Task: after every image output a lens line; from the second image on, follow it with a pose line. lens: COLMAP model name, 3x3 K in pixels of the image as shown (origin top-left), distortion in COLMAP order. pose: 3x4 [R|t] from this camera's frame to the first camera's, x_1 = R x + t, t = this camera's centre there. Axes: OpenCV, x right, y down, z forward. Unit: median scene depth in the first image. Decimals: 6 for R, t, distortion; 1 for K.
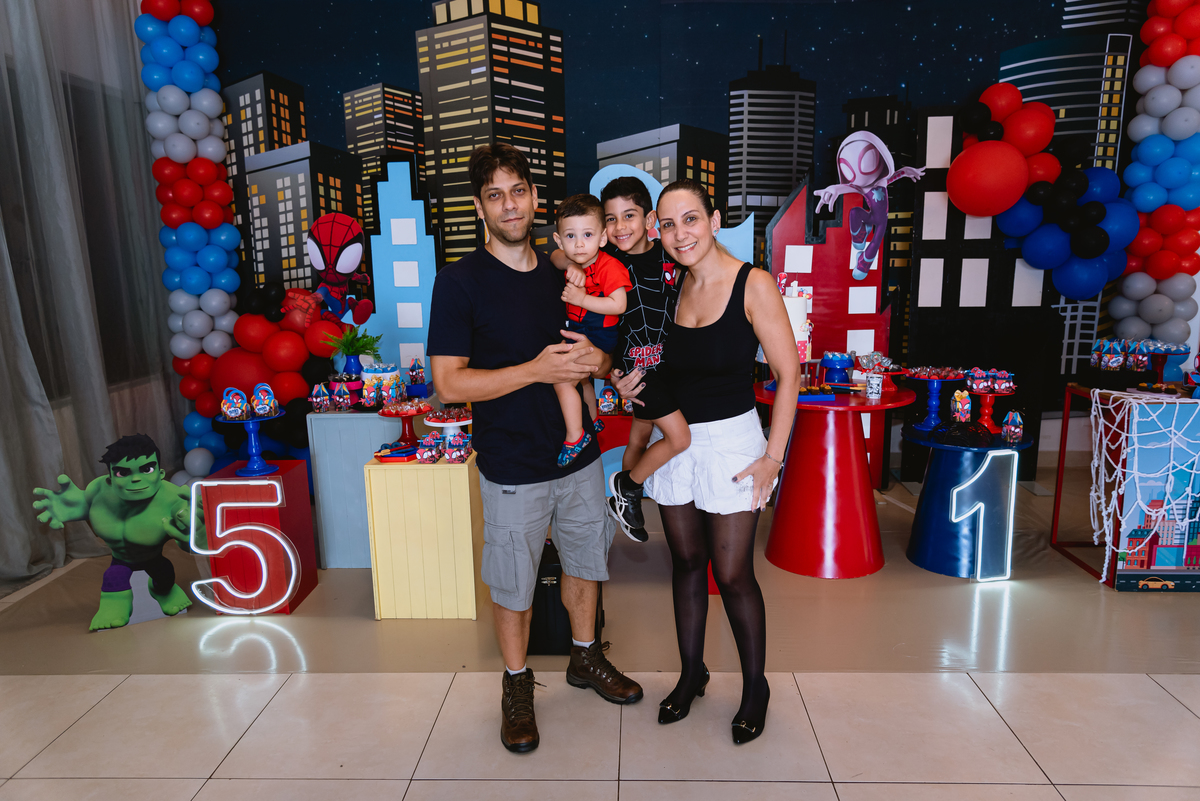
lens RADIAL K [[792.6, 0, 601.4], [0, 792.6, 400.2], [0, 0, 1]] dist [0.013651, -0.010817]
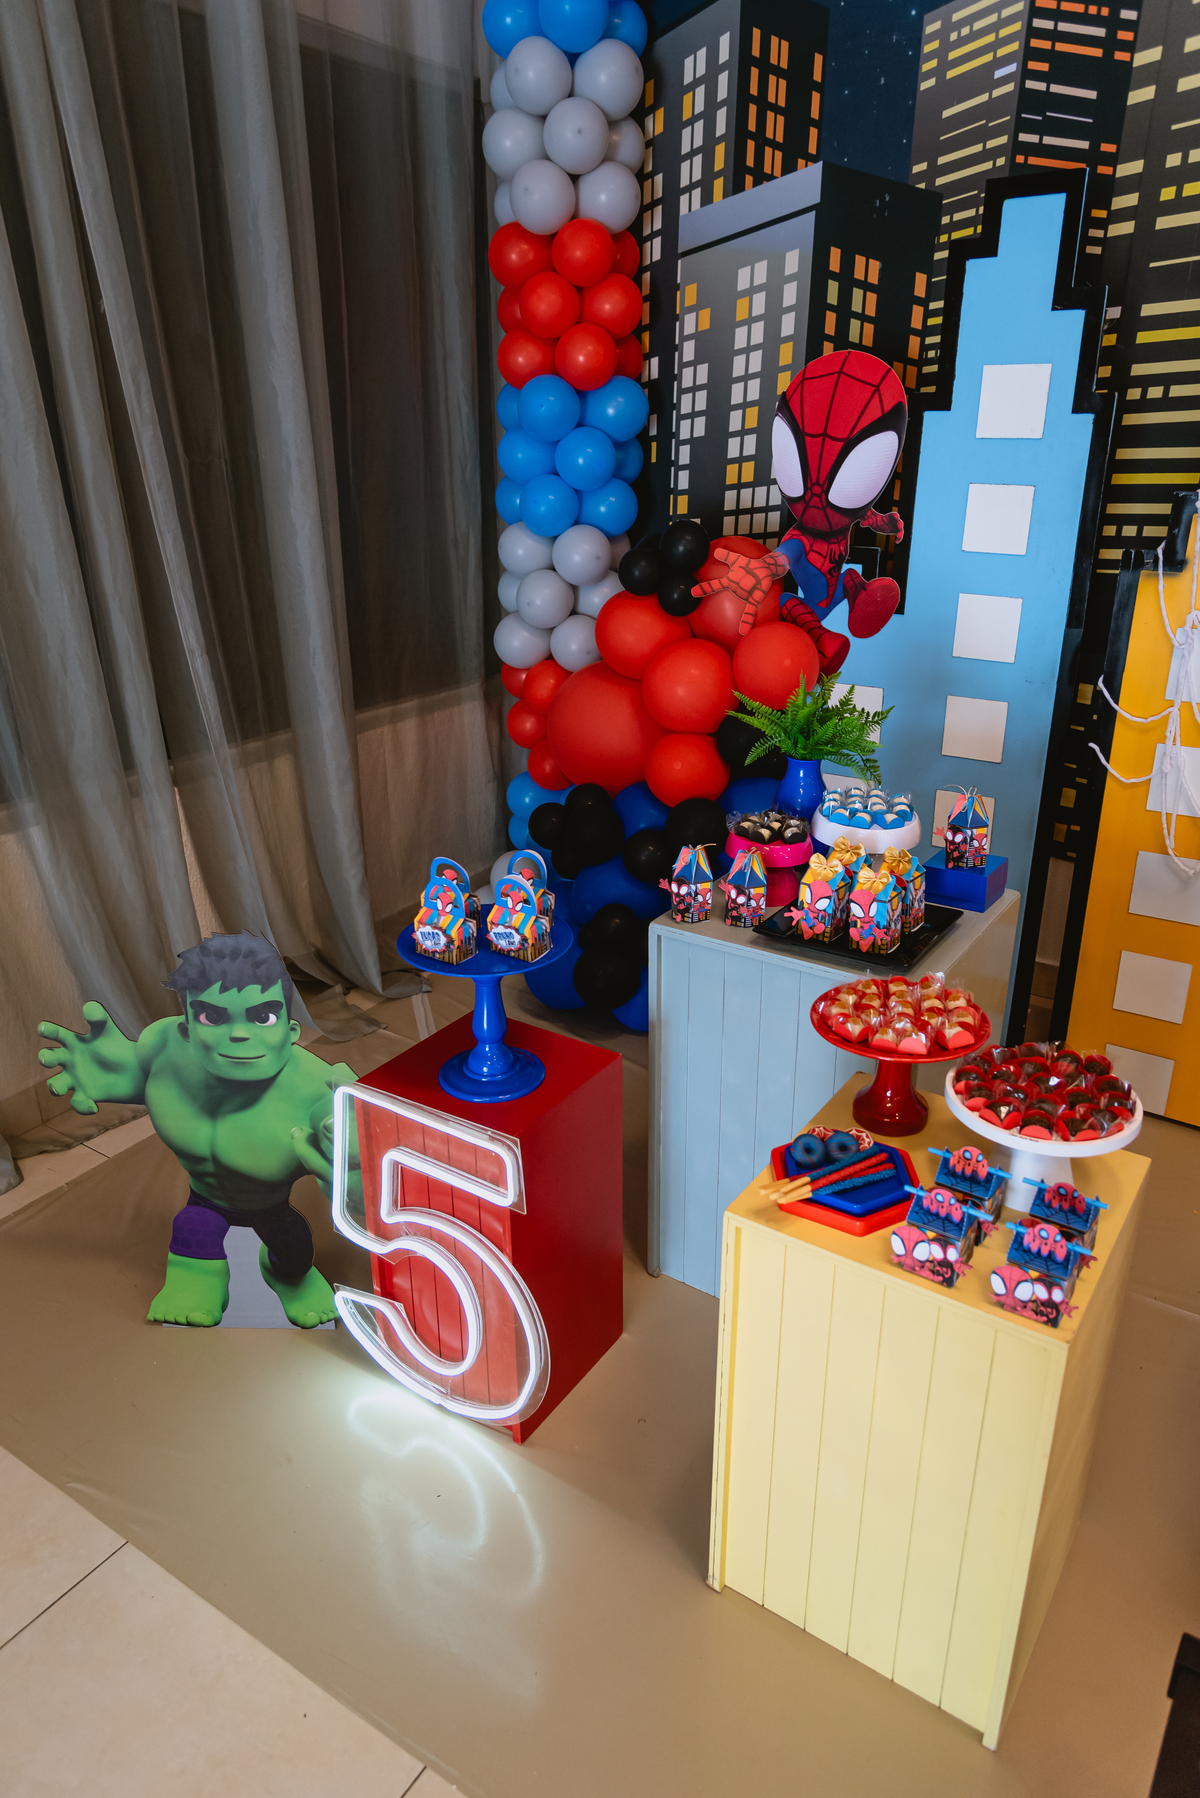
lens RADIAL K [[1187.5, 0, 604.7], [0, 1187.5, 901.3], [0, 0, 1]] dist [0.013651, -0.010817]
pose [[0.850899, 0.215123, -0.479262, -0.092576], [-0.115862, 0.966694, 0.228207, -0.090245], [0.512393, -0.138653, 0.847484, 0.391048]]
